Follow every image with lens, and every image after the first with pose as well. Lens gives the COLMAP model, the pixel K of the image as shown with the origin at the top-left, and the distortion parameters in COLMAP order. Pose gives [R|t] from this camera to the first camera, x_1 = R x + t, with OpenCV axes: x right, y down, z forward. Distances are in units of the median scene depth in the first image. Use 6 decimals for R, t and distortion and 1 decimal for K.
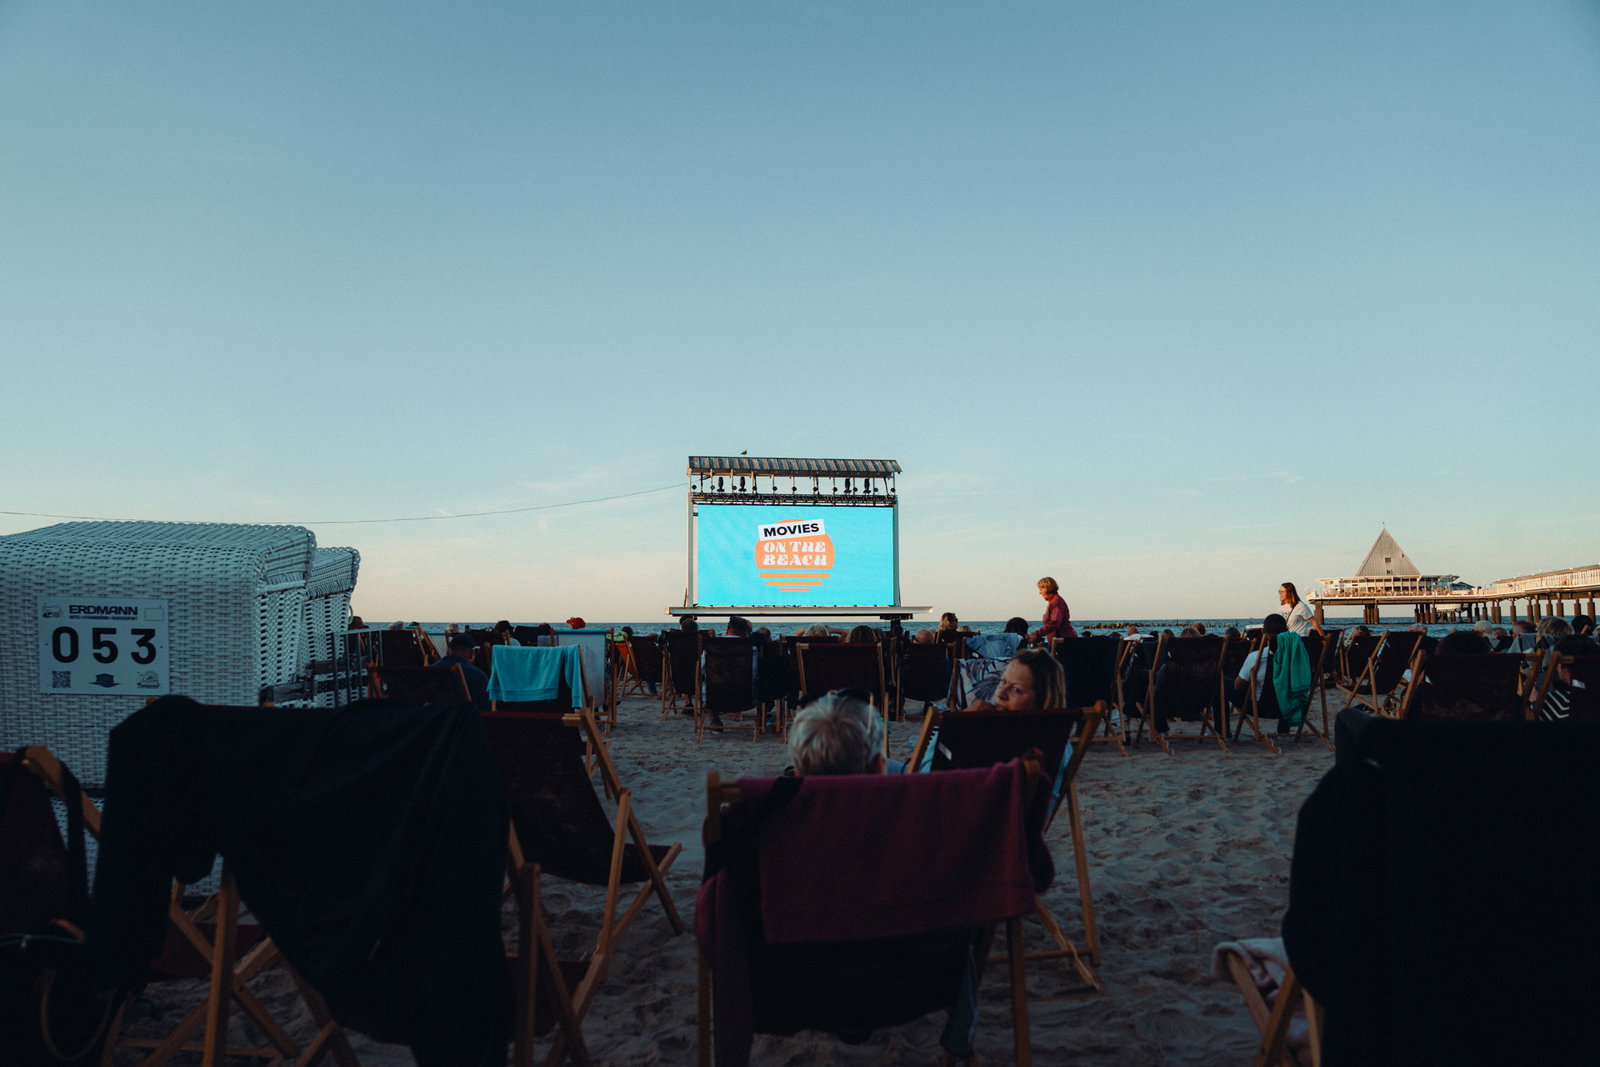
lens RADIAL K [[1083.2, 0, 803.0], [0, 1083.2, 535.4], [0, 0, 1]] dist [-0.060219, 0.013507]
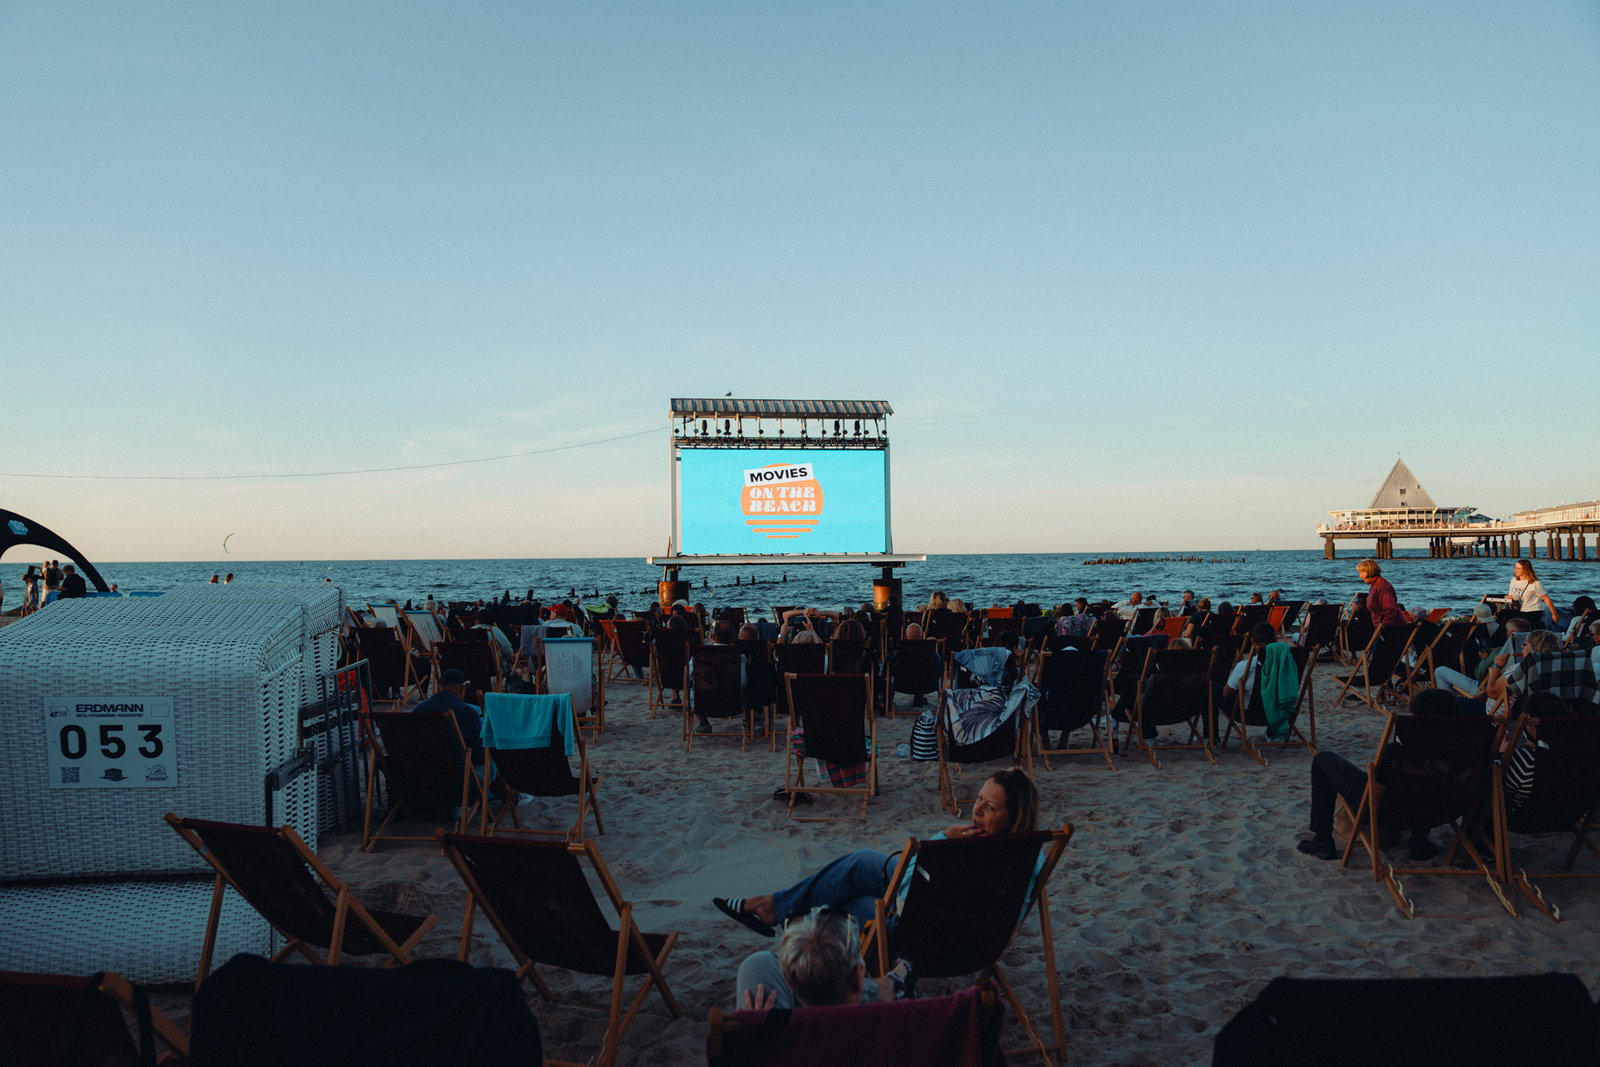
lens RADIAL K [[1134.6, 0, 804.7], [0, 1134.6, 530.0], [0, 0, 1]] dist [-0.047146, 0.014743]
pose [[0.999901, -0.007850, 0.011686, 0.001224], [0.007193, 0.998449, 0.055209, -0.092584], [-0.012101, -0.055120, 0.998406, -0.047482]]
